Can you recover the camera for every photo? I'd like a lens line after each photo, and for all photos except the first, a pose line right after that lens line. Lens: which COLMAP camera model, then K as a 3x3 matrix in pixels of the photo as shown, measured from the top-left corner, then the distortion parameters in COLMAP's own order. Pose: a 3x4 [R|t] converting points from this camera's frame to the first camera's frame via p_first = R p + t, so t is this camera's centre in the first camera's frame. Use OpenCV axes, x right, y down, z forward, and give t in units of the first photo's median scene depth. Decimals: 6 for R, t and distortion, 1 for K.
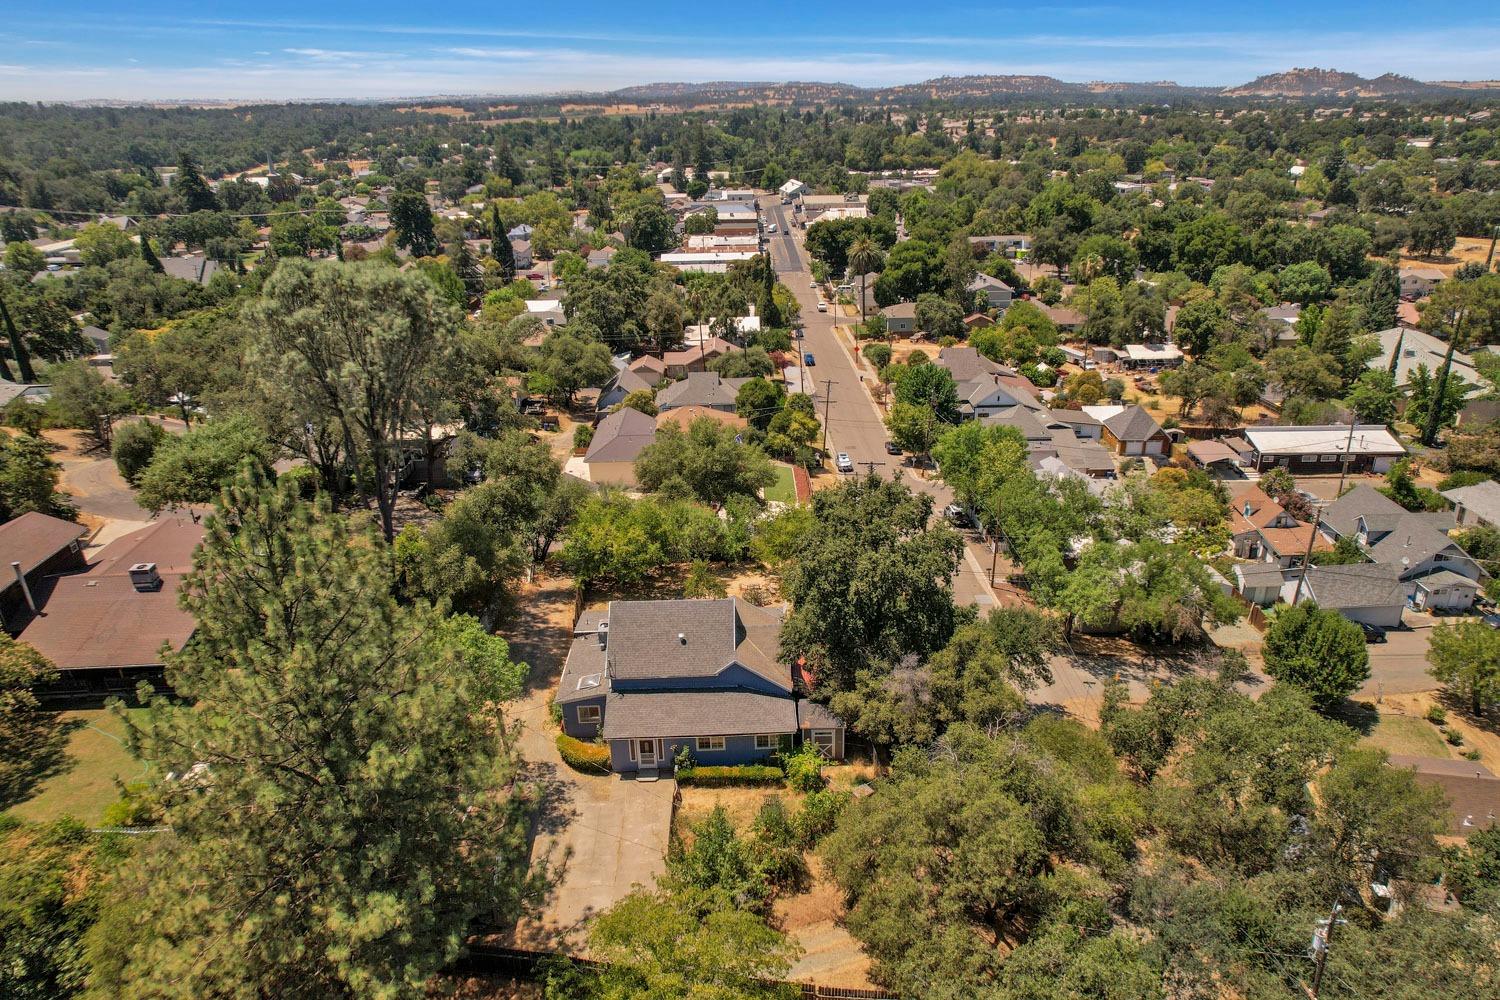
lens RADIAL K [[948.6, 0, 758.5], [0, 948.6, 496.9], [0, 0, 1]] dist [-0.073908, 0.056756]
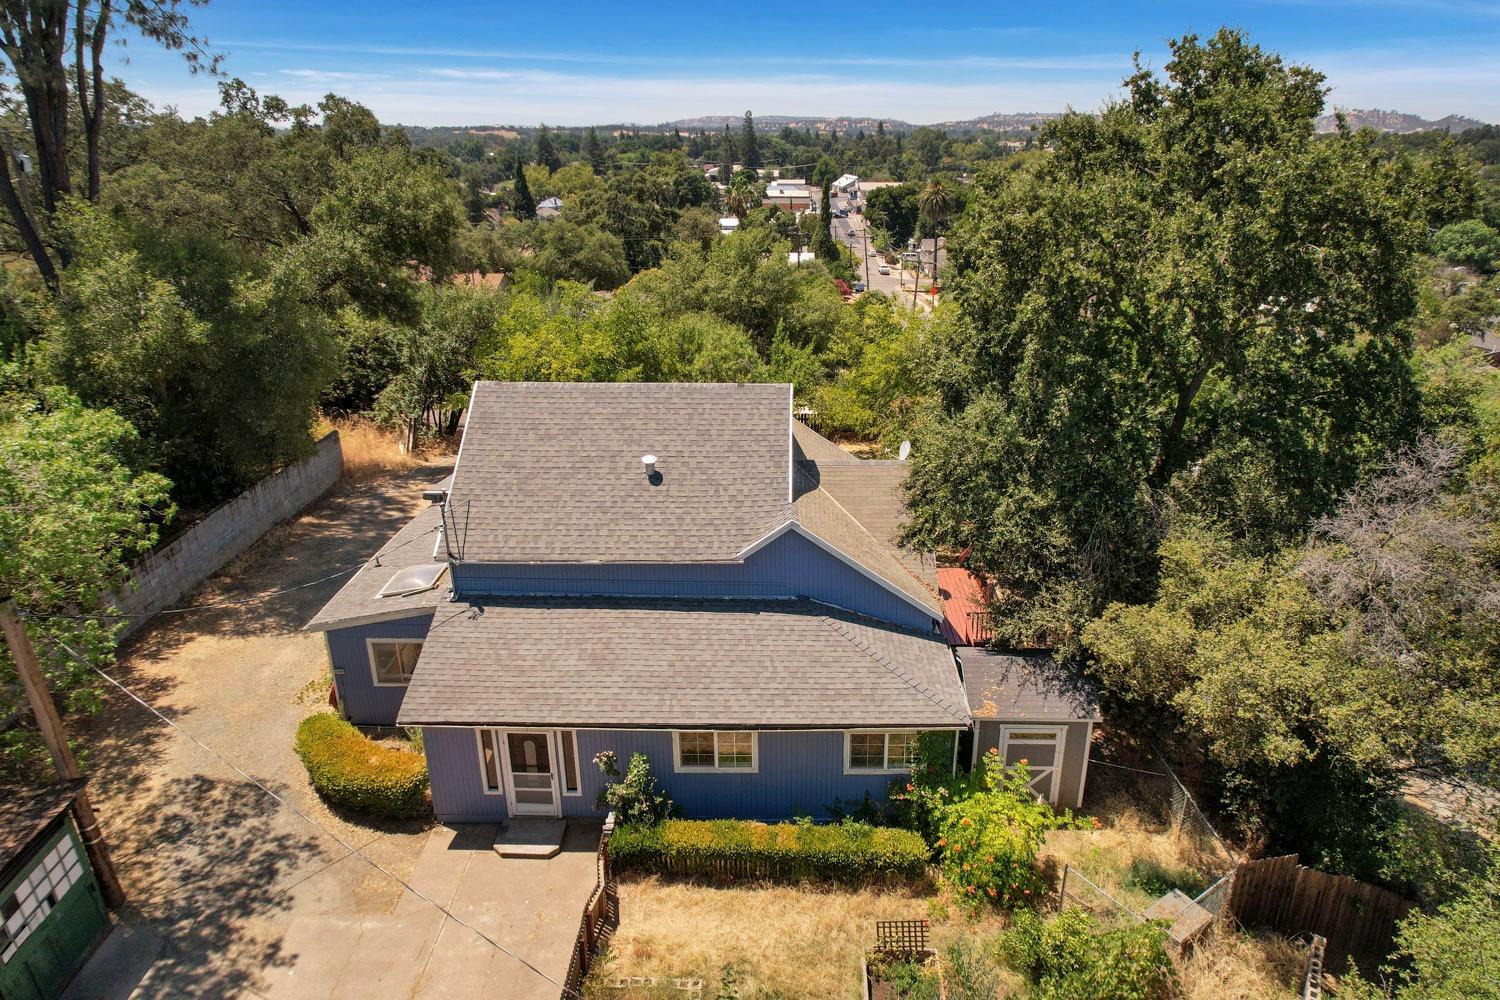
lens RADIAL K [[948.6, 0, 758.5], [0, 948.6, 496.9], [0, 0, 1]] dist [-0.073908, 0.056756]
pose [[0.998697, 0.027224, -0.043159, -0.022691], [-0.028702, 0.999010, -0.034003, 0.178996], [0.042190, 0.035197, 0.998489, 0.651592]]
